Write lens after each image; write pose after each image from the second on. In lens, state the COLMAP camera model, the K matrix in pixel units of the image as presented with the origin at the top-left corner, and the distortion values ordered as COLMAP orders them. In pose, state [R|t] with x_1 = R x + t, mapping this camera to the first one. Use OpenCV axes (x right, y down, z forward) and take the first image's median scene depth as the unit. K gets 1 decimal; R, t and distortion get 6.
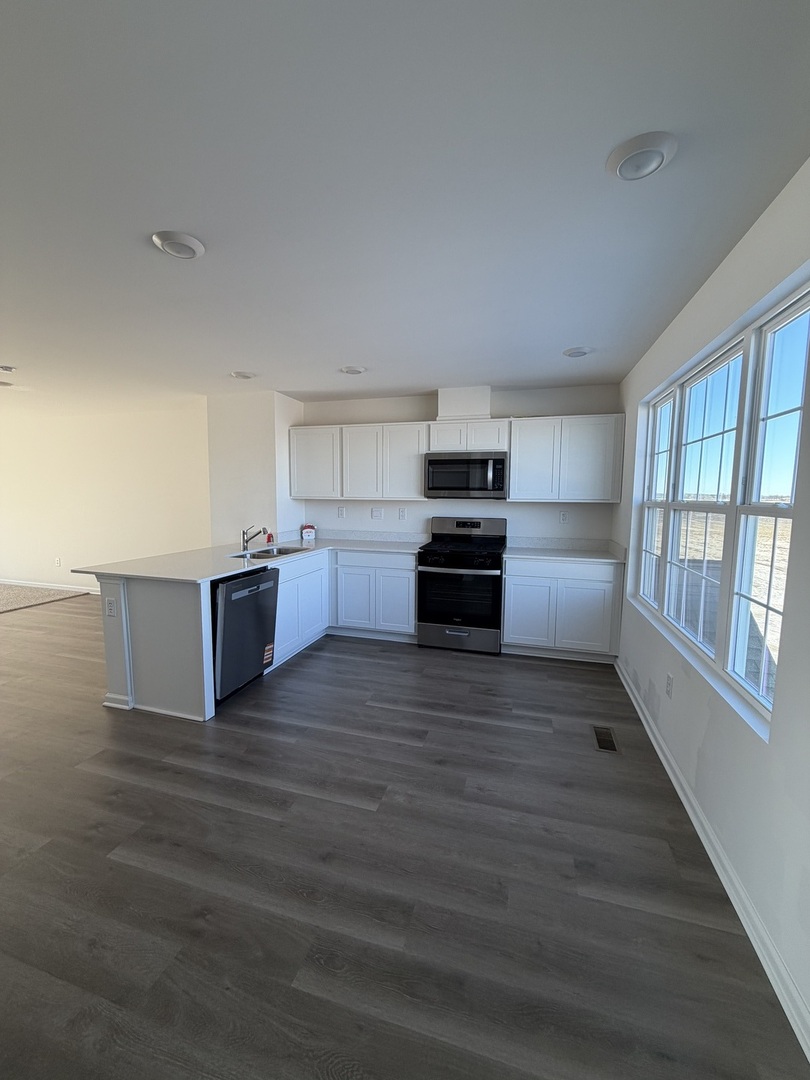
lens RADIAL K [[426.6, 0, 404.8], [0, 426.6, 537.8], [0, 0, 1]] dist [-0.002928, 0.000401]
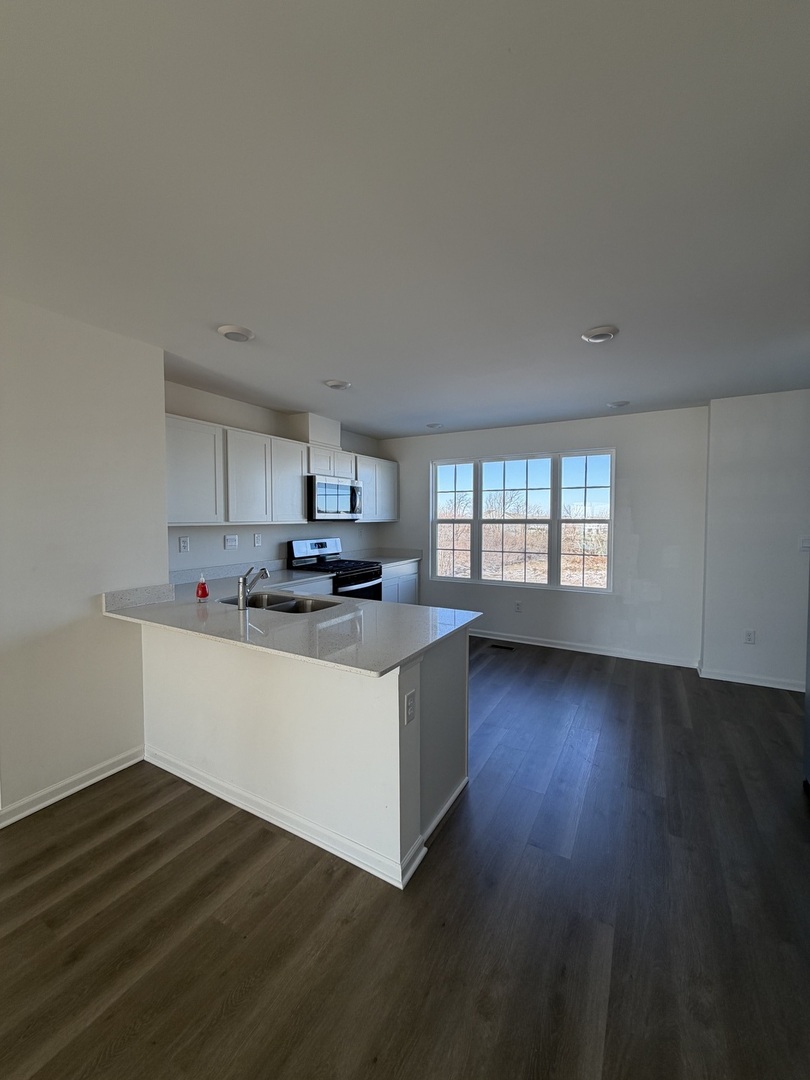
lens RADIAL K [[426.6, 0, 404.8], [0, 426.6, 537.8], [0, 0, 1]] dist [-0.002928, 0.000401]
pose [[0.240271, -0.054748, 0.969161, -0.973420], [0.105635, 0.993954, 0.029960, -0.070492], [-0.964941, 0.095179, 0.244602, 0.637087]]
